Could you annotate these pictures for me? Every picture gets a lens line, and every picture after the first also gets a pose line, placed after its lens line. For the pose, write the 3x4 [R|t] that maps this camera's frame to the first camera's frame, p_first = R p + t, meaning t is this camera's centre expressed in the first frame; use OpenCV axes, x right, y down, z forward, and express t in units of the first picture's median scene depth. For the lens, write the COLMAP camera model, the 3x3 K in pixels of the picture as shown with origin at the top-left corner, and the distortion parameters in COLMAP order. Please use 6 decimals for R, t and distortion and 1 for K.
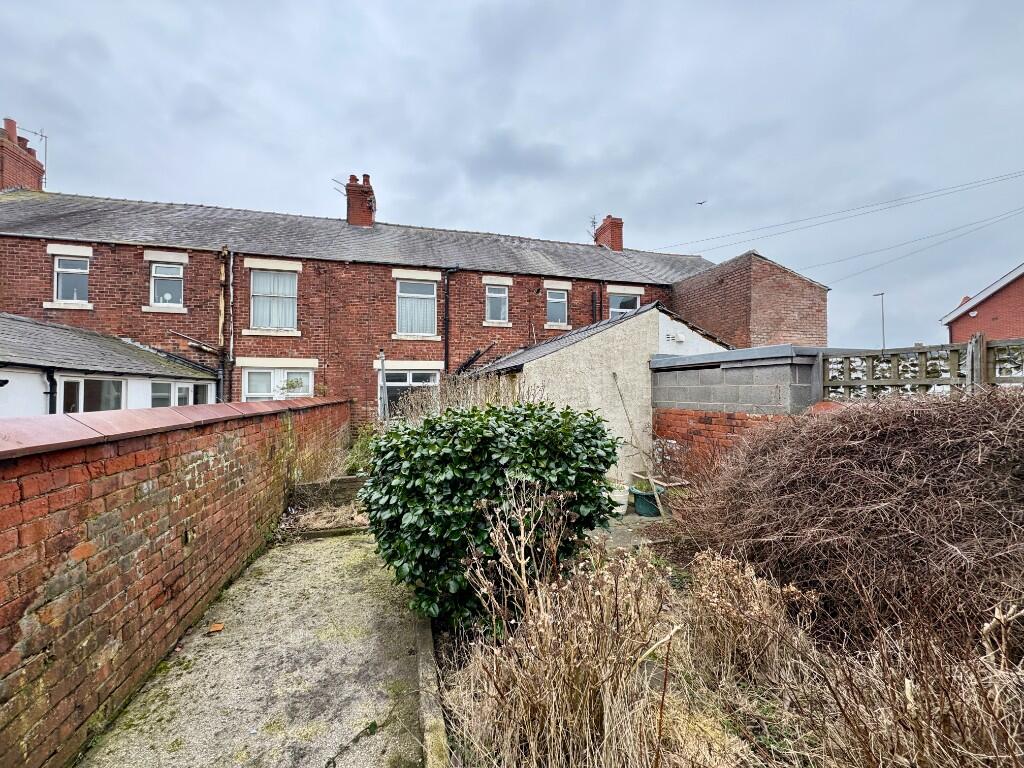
lens RADIAL K [[411.6, 0, 511.6], [0, 411.6, 383.8], [0, 0, 1]] dist [-0.011922, 0.000039]
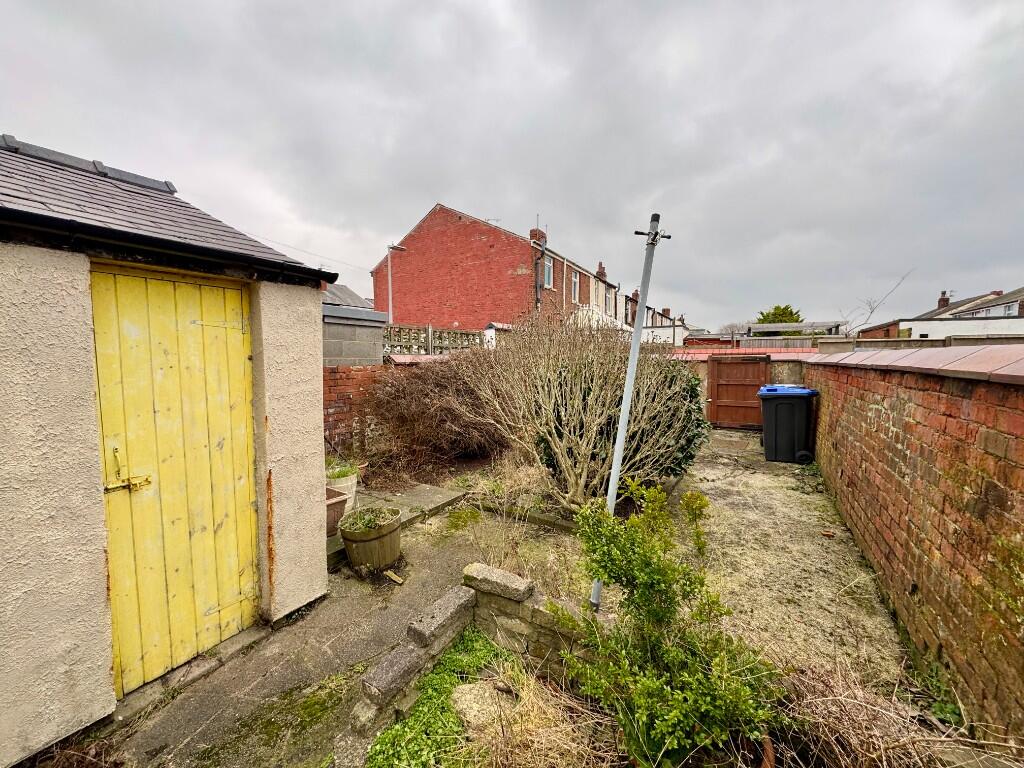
lens RADIAL K [[411.6, 0, 511.4], [0, 411.6, 385.1], [0, 0, 1]] dist [-0.011922, 0.000039]
pose [[-0.693065, -0.041030, 0.719706, -0.708158], [-0.009545, 0.998814, 0.047751, 0.085989], [-0.720812, 0.026225, -0.692635, 1.907056]]
